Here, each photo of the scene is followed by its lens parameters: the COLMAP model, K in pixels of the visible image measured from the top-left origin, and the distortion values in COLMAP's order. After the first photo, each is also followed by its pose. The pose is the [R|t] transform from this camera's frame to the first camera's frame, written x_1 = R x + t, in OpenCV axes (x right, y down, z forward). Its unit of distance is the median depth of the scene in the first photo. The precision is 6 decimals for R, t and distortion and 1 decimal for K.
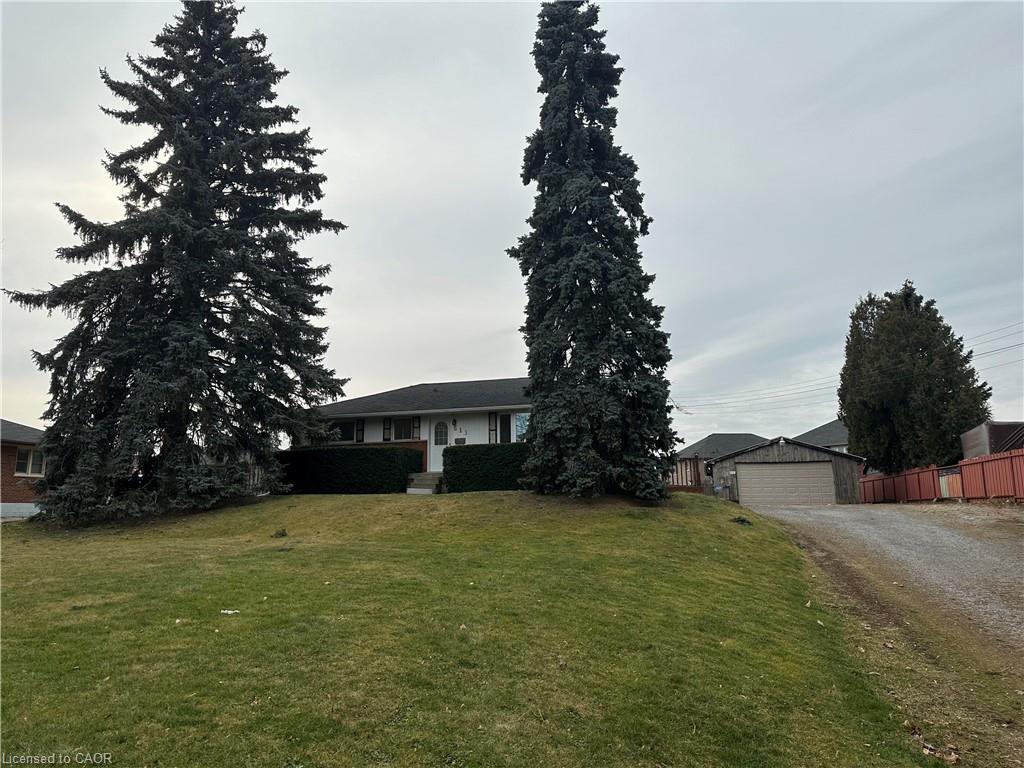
lens RADIAL K [[719.2, 0, 513.6], [0, 719.2, 386.4], [0, 0, 1]] dist [0.056788, -0.041374]
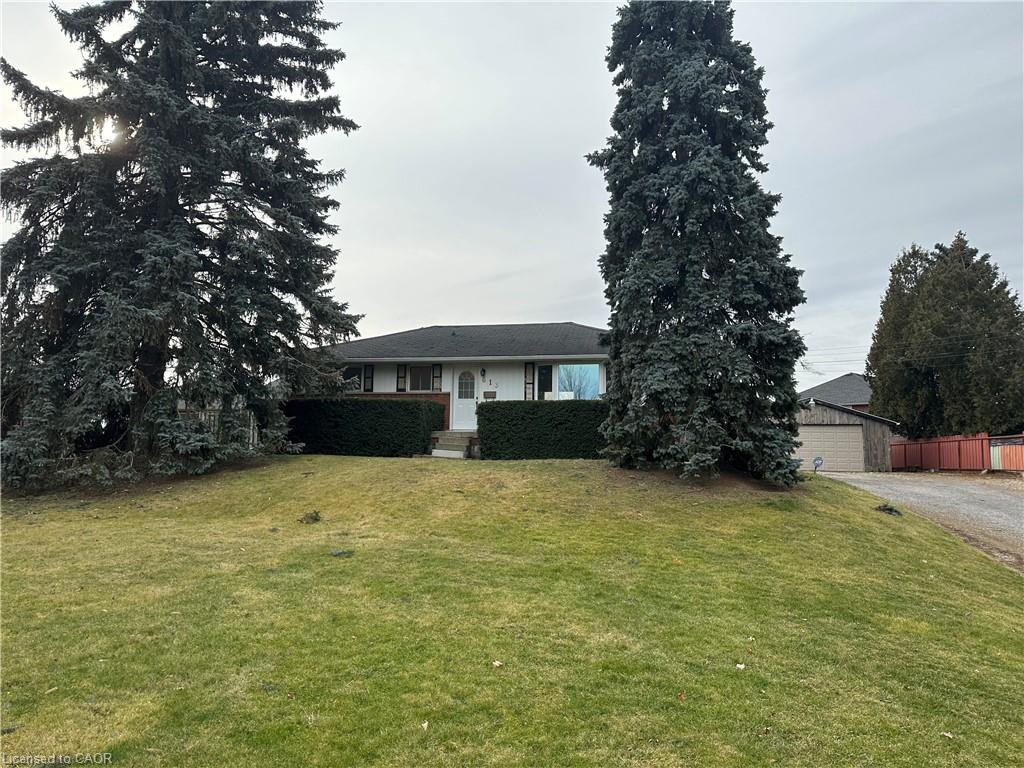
lens RADIAL K [[719.2, 0, 512.7], [0, 719.2, 388.4], [0, 0, 1]] dist [0.056788, -0.041374]
pose [[0.997732, 0.032593, 0.058898, -0.114906], [-0.036952, 0.996535, 0.074513, 0.005779], [-0.056265, -0.076521, 0.995479, 0.183274]]
